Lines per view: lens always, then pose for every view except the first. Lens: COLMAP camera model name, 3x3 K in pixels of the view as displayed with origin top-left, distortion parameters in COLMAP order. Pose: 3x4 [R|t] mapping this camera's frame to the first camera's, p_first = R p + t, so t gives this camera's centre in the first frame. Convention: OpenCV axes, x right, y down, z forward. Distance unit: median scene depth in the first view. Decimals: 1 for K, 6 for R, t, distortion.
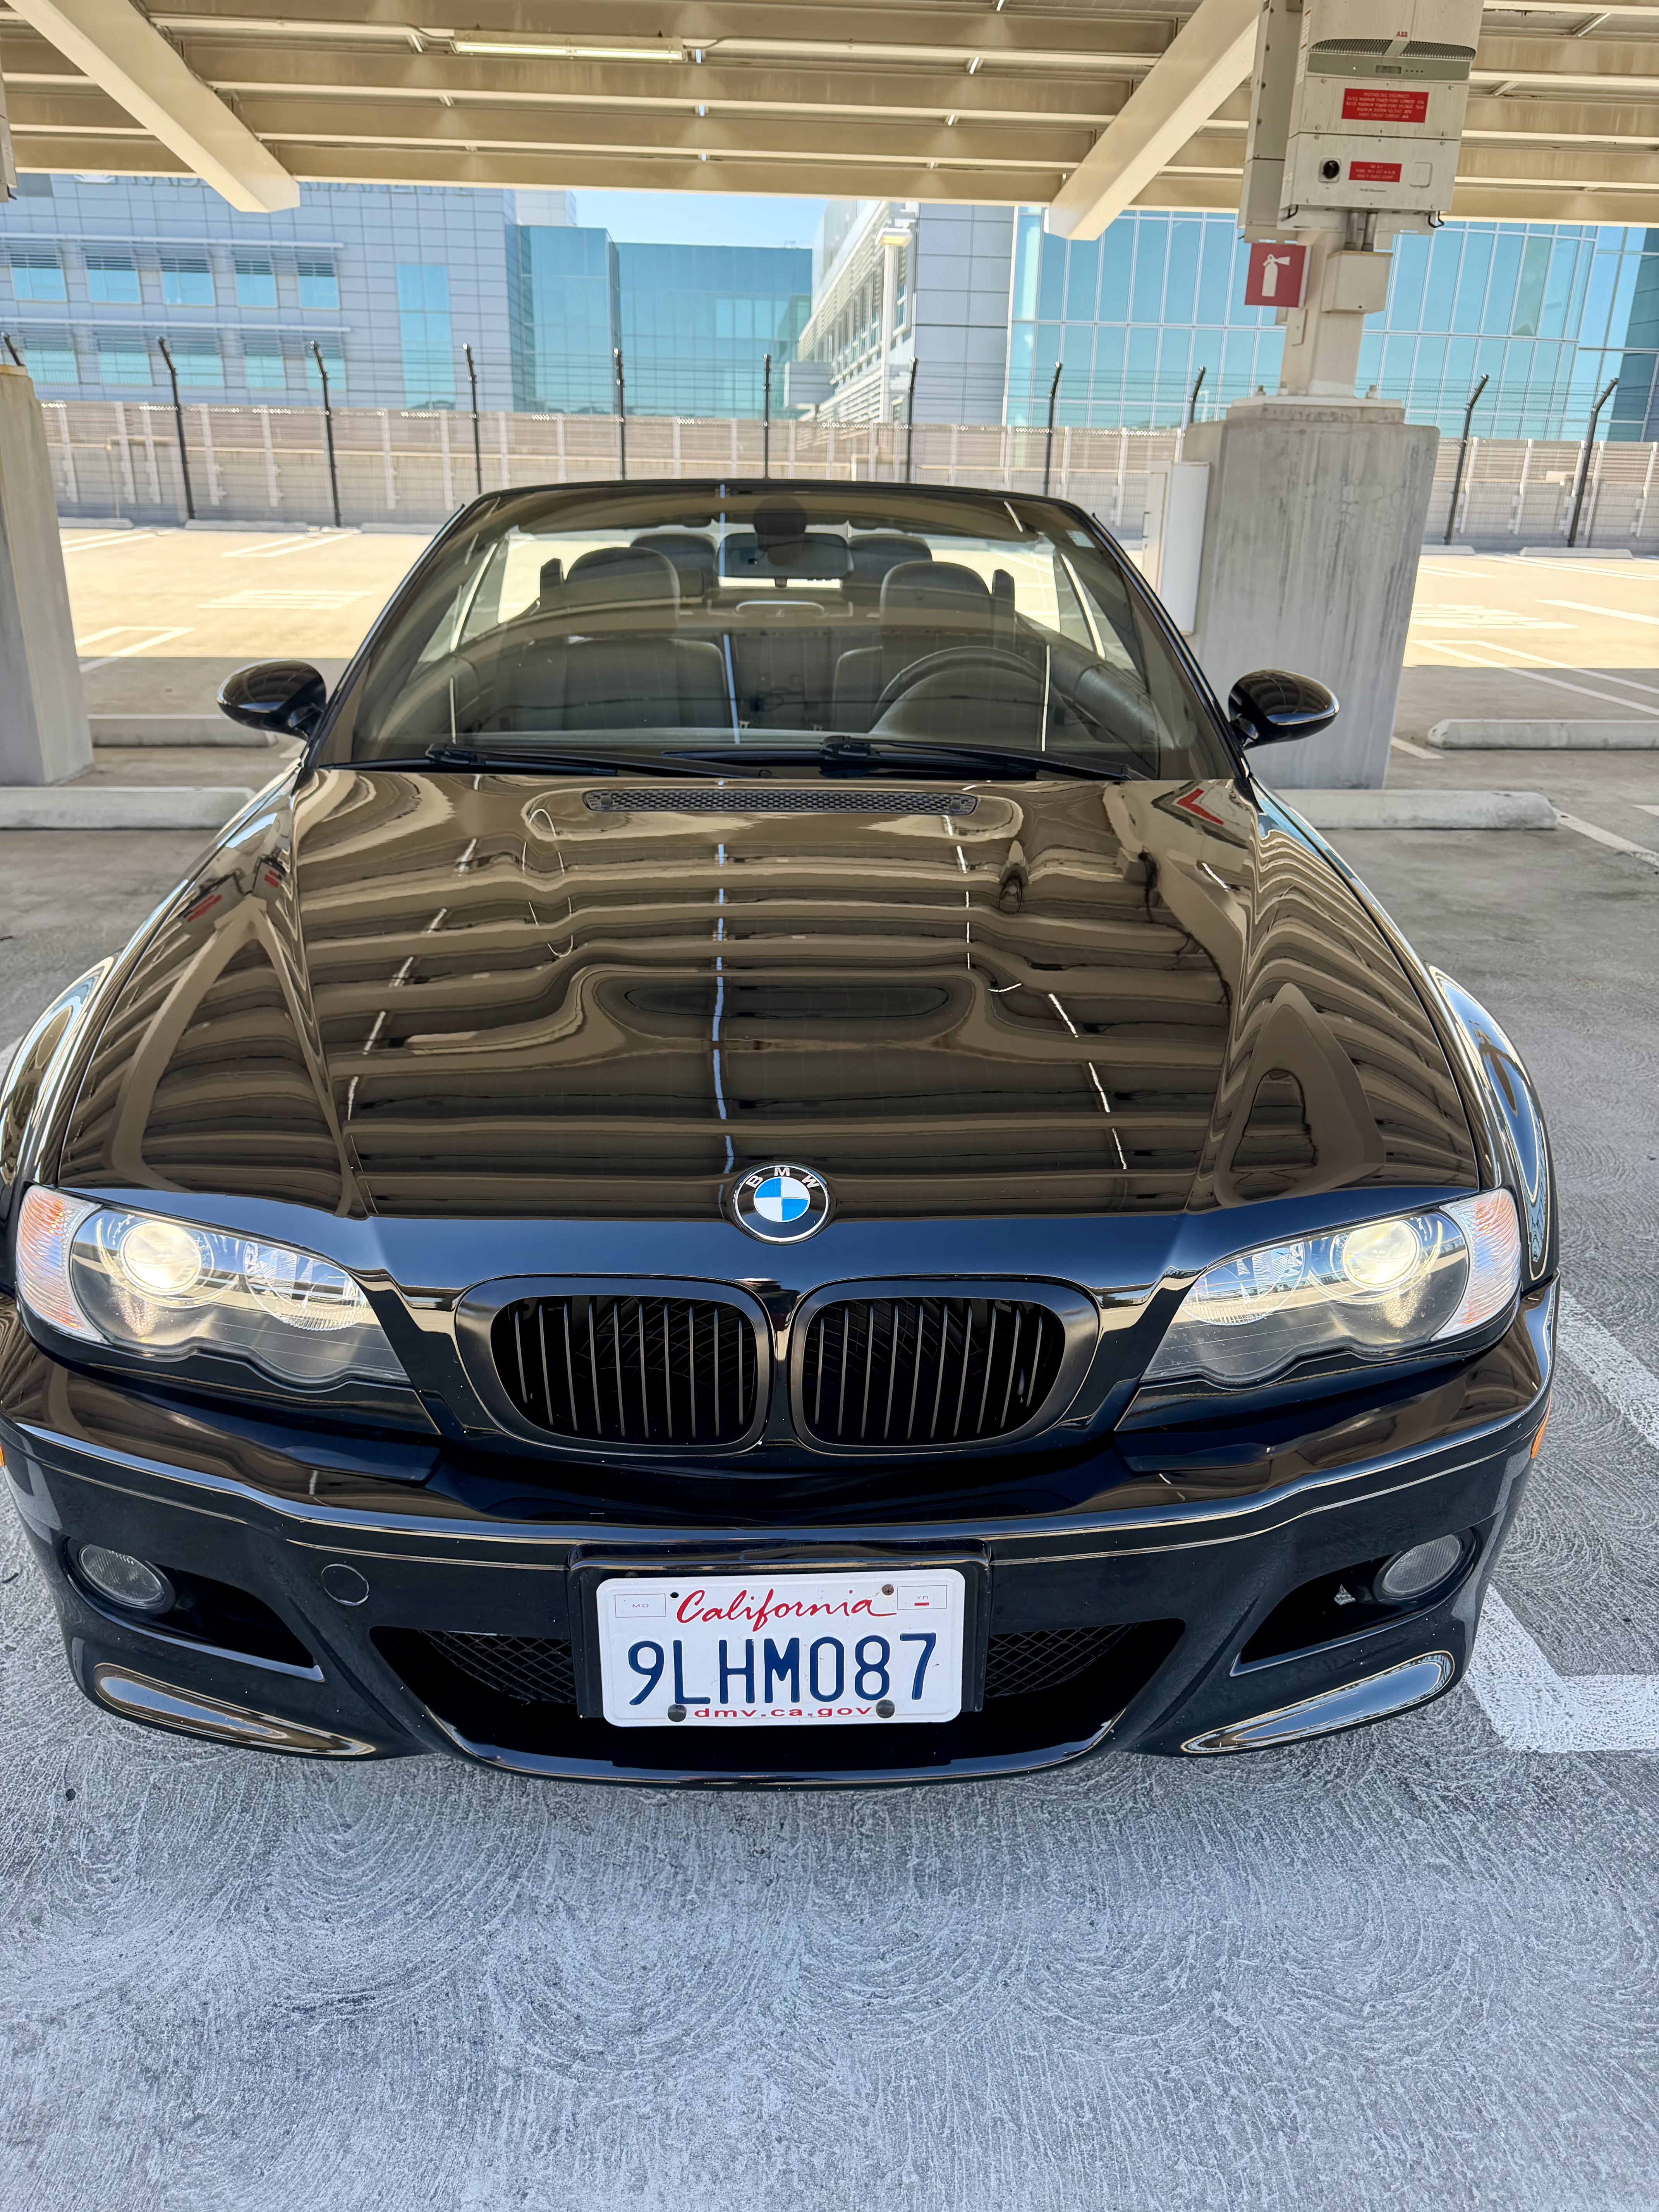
lens RADIAL K [[1585.3, 0, 824.9], [0, 1585.3, 1095.3], [0, 0, 1]] dist [0.012891, -0.016009]
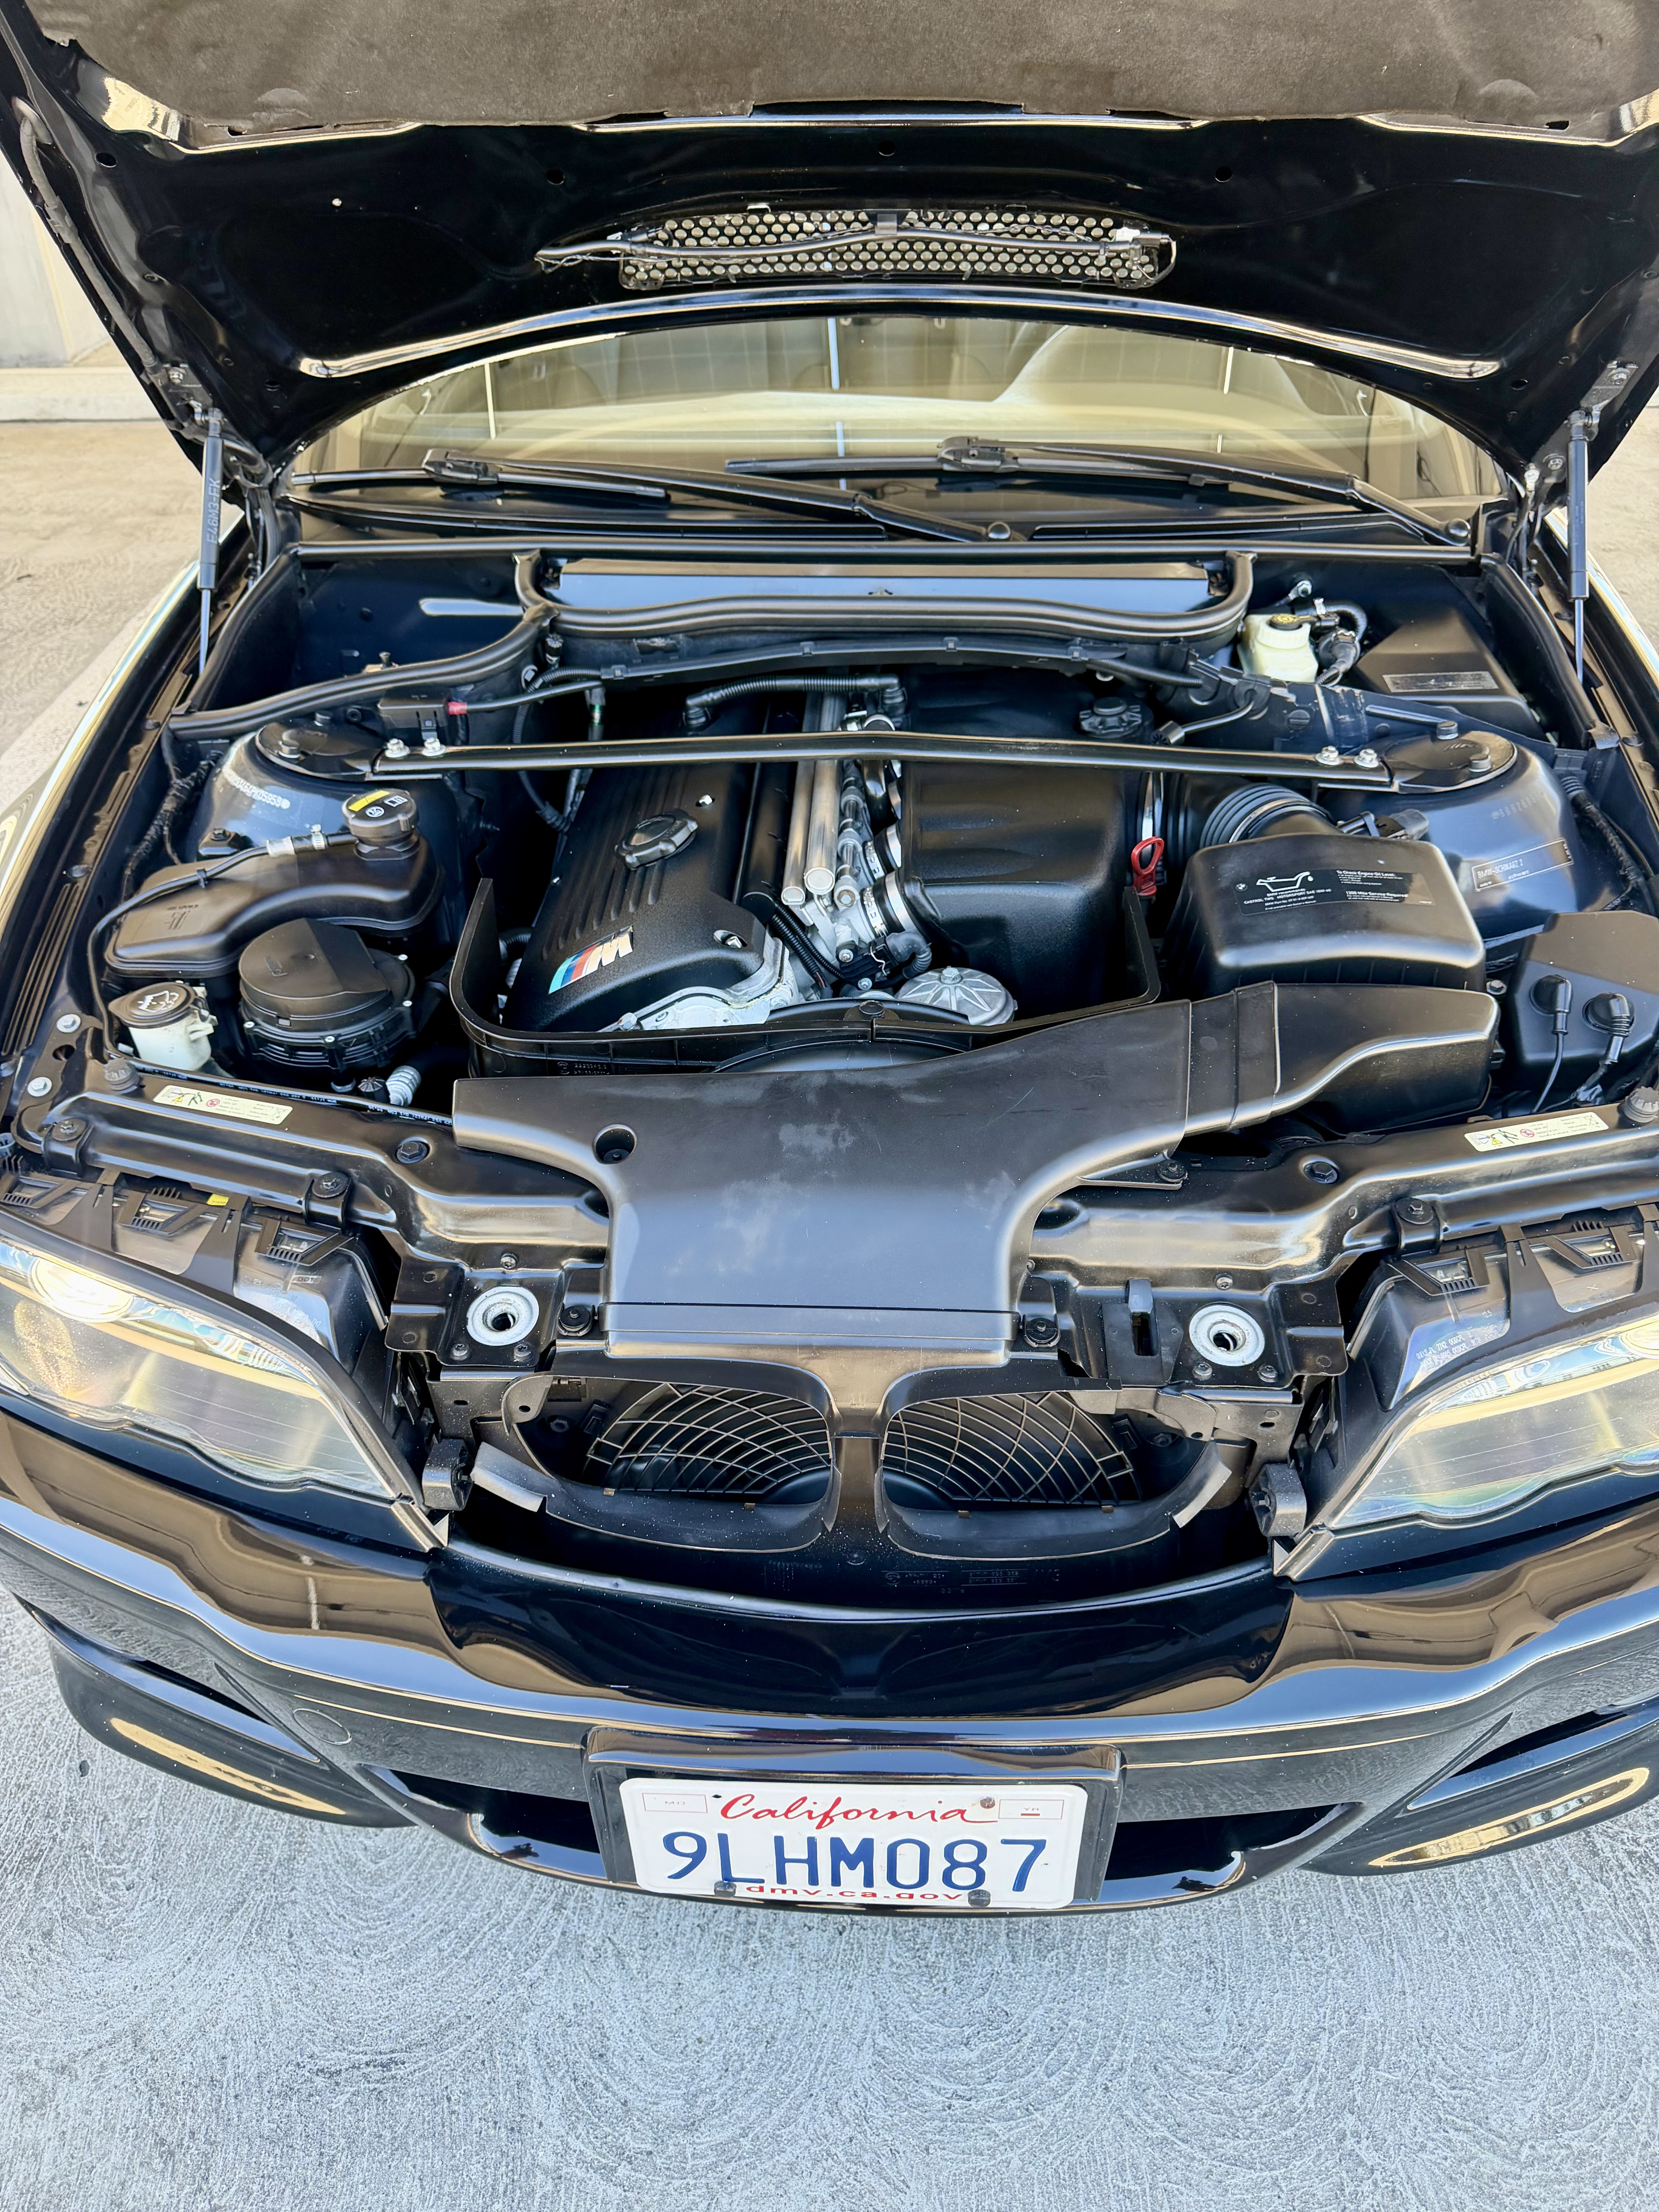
lens RADIAL K [[1585.3, 0, 813.8], [0, 1585.3, 1110.1], [0, 0, 1]] dist [0.012891, -0.016009]
pose [[0.997085, 0.025246, -0.072001, 0.001836], [-0.003910, 0.959341, 0.282223, -0.204516], [0.076198, -0.281119, 0.956643, 0.289255]]
